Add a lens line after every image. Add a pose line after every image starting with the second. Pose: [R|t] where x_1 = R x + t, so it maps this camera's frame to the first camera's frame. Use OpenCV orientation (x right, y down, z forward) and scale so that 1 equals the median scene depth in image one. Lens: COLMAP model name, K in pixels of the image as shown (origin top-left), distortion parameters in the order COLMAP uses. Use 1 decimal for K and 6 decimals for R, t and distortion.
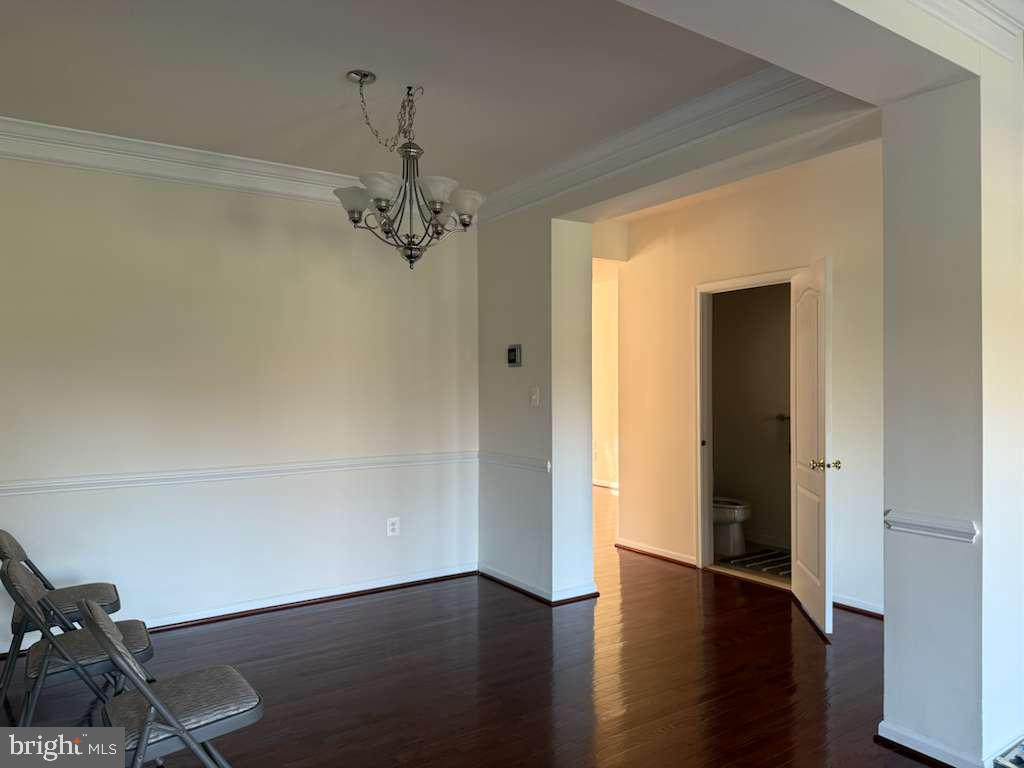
lens RADIAL K [[711.1, 0, 512.7], [0, 711.1, 388.1], [0, 0, 1]] dist [0.004219, -0.016150]
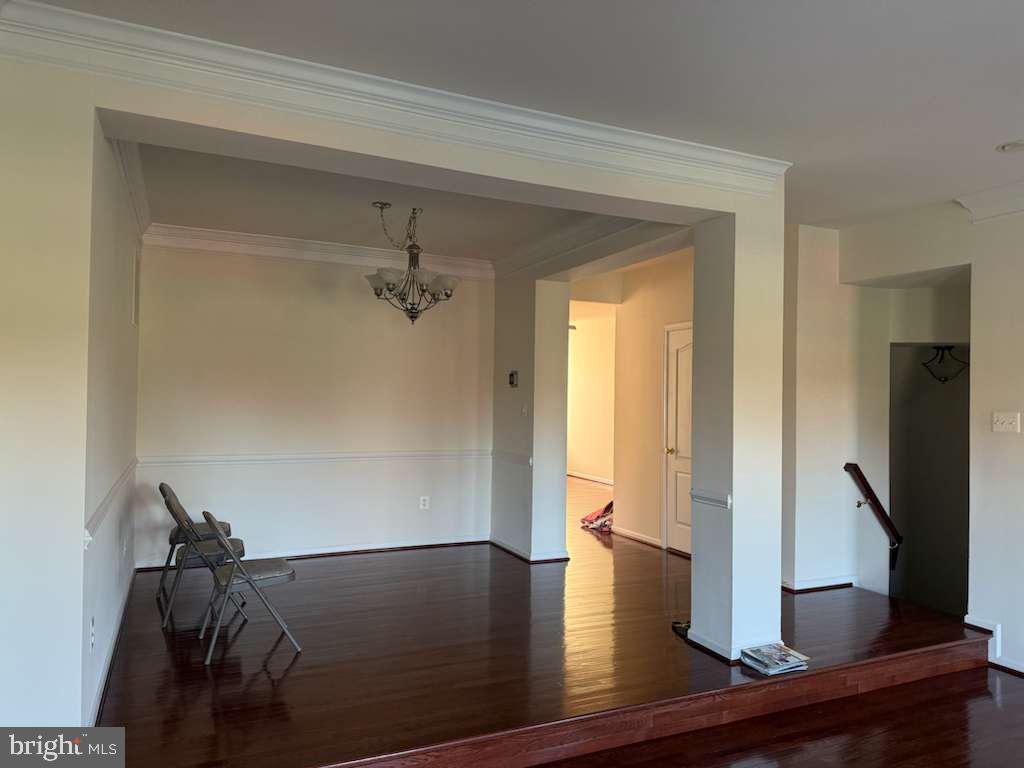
lens RADIAL K [[711.1, 0, 511.0], [0, 711.1, 379.7], [0, 0, 1]] dist [0.004219, -0.016150]
pose [[0.985613, 0.015400, -0.168312, 0.241269], [-0.020484, 0.999384, -0.028511, -0.006101], [0.167769, 0.031549, 0.985321, -0.354378]]
